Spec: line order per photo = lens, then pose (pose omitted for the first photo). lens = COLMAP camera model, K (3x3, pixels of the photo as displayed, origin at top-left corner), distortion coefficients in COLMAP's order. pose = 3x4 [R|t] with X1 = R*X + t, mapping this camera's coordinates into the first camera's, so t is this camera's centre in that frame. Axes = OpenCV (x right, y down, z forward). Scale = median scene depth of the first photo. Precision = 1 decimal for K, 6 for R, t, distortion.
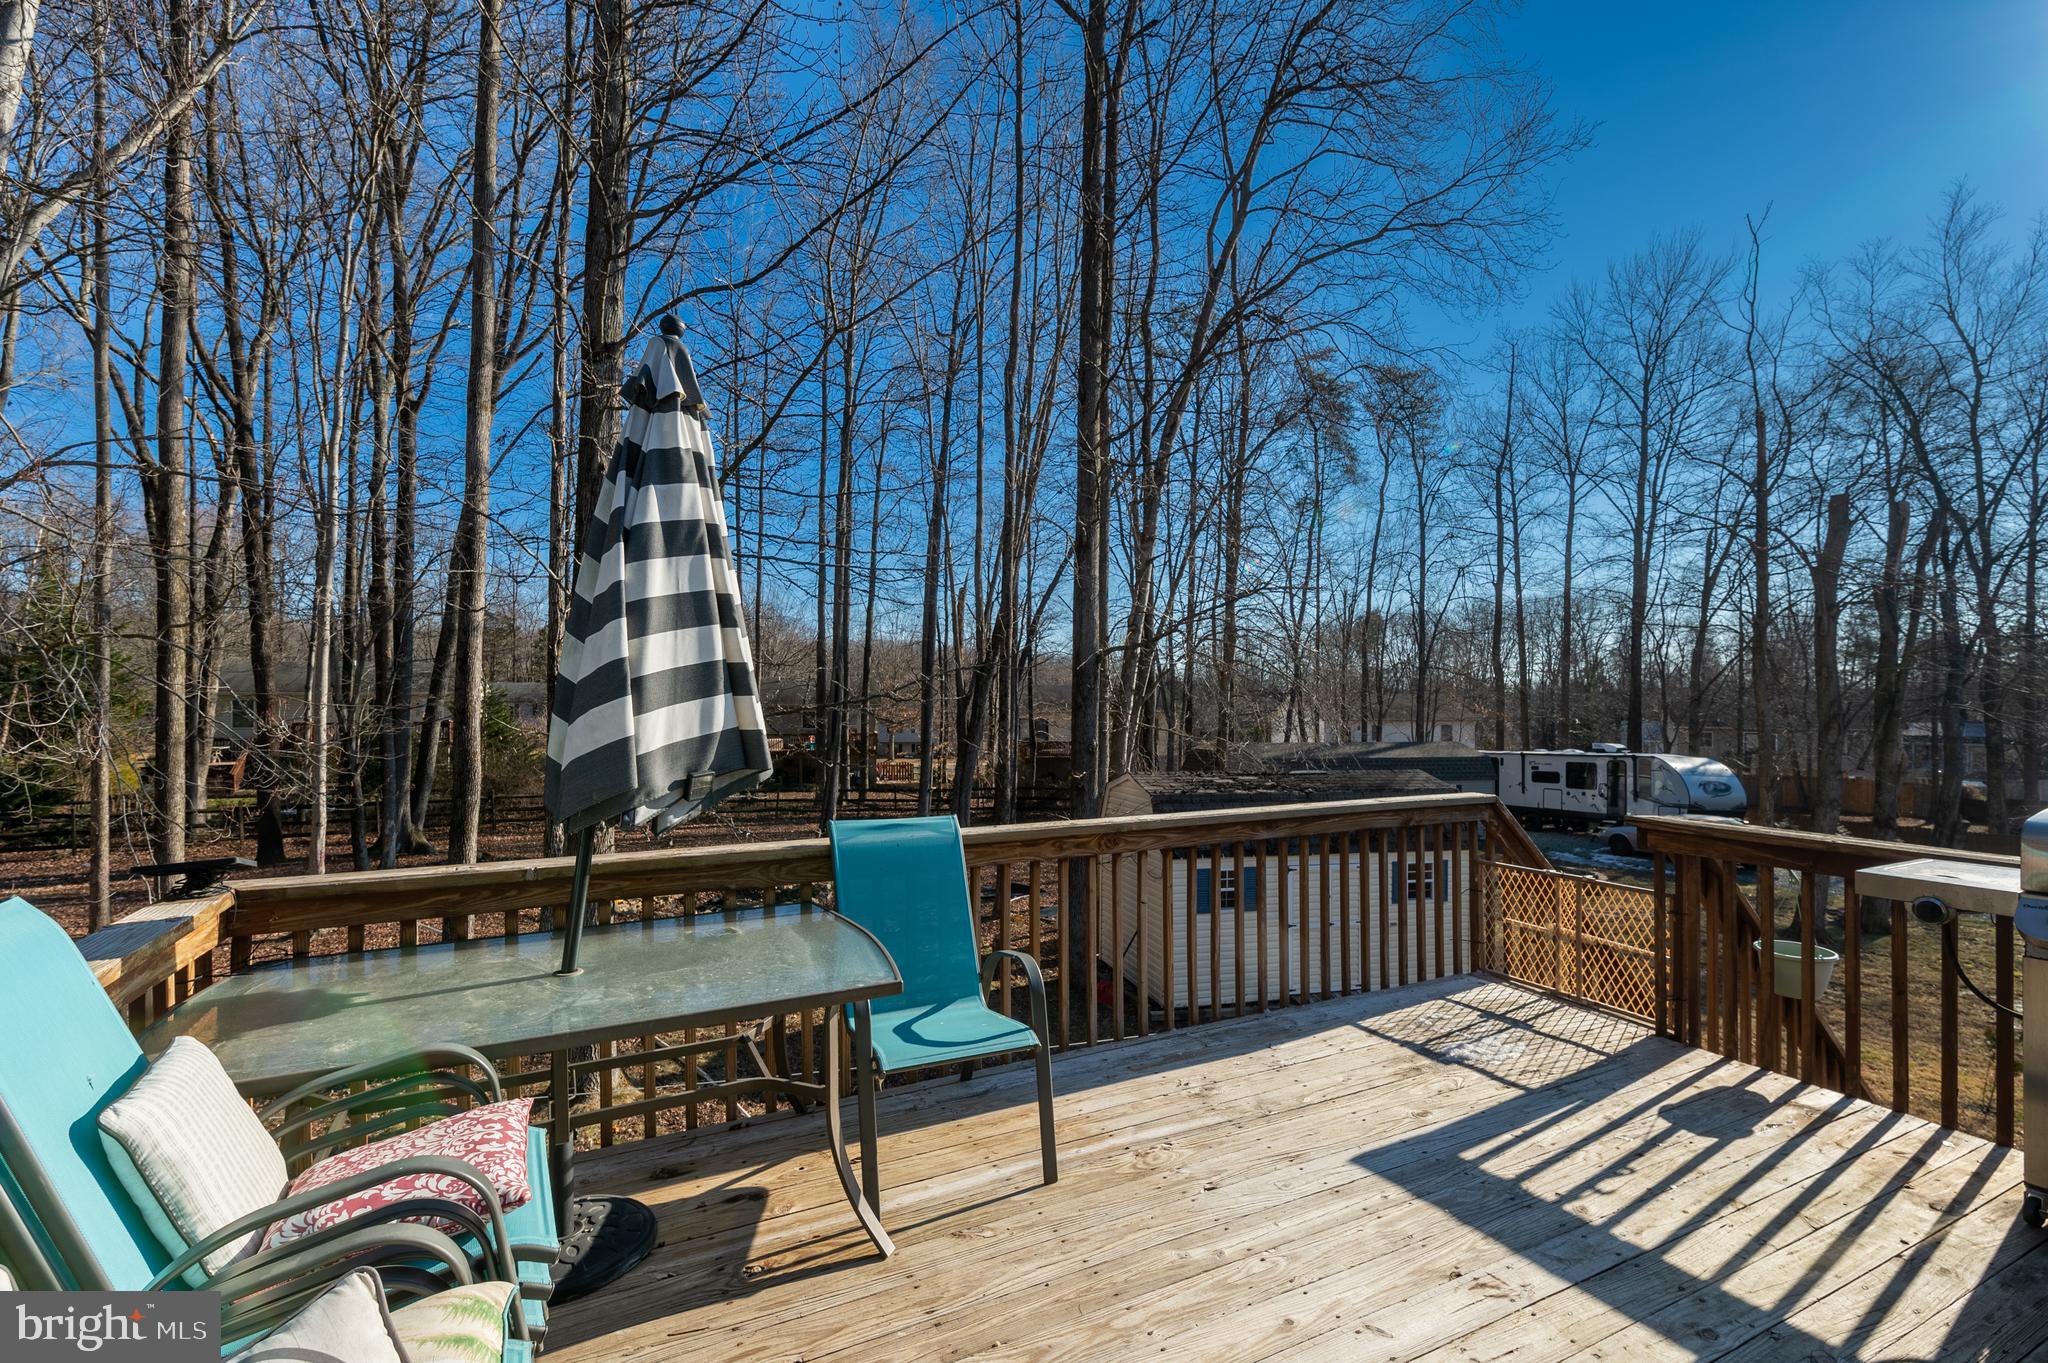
lens RADIAL K [[899.8, 0, 1044.9], [0, 899.8, 701.0], [0, 0, 1]] dist [0.002542, -0.000201]
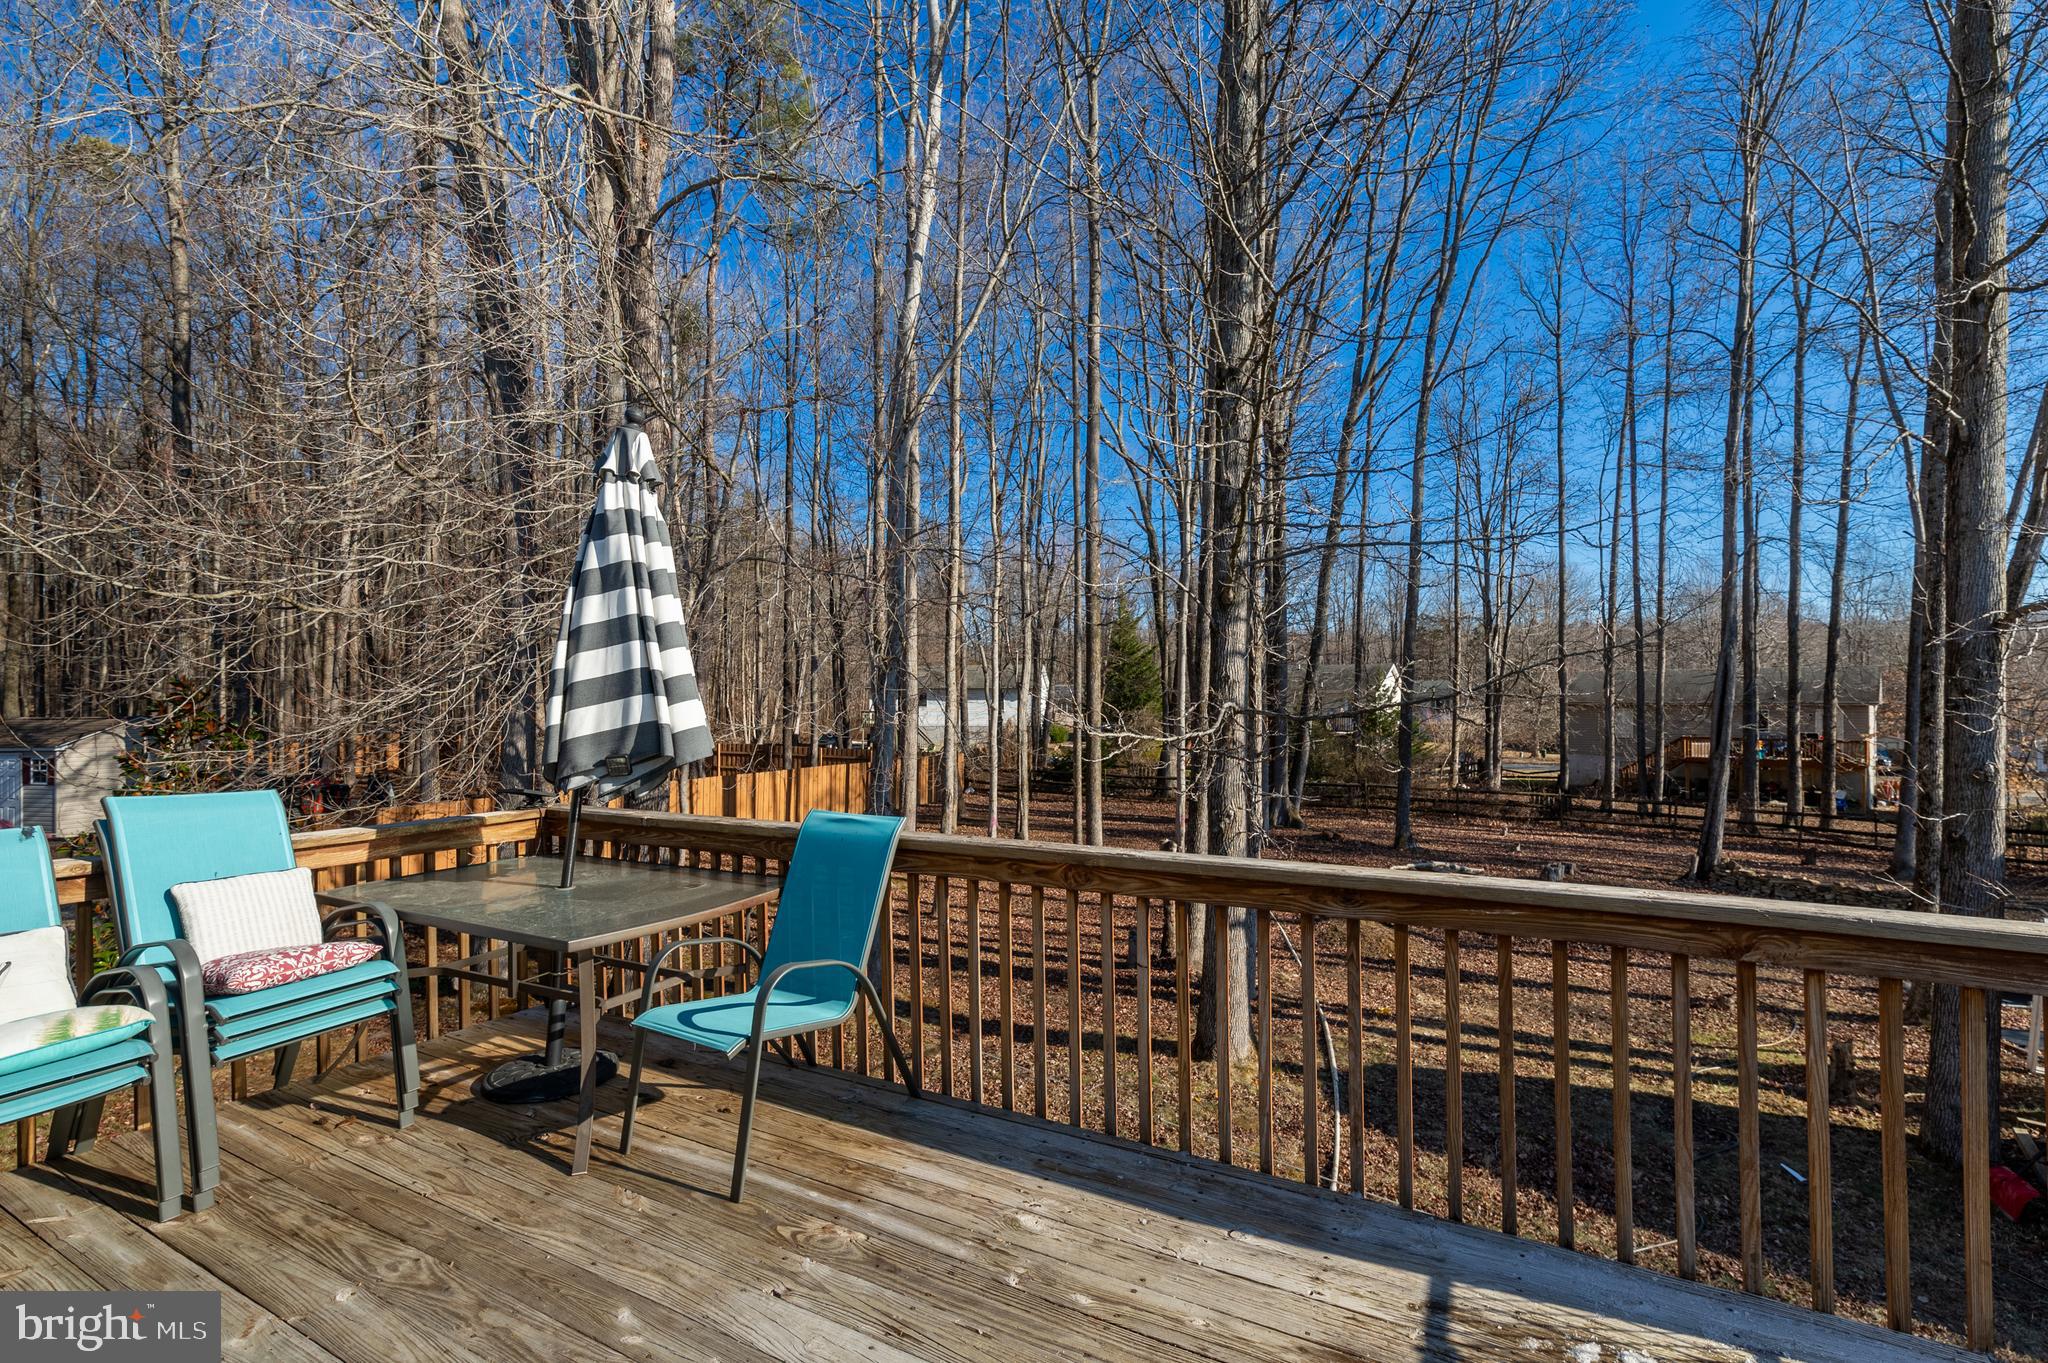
lens RADIAL K [[899.8, 0, 1044.9], [0, 899.8, 701.0], [0, 0, 1]] dist [0.002542, -0.000201]
pose [[0.572899, 0.000734, -0.819626, 1.031859], [0.001665, 0.999996, 0.002059, -0.000972], [0.819624, -0.002545, 0.572896, 0.753649]]
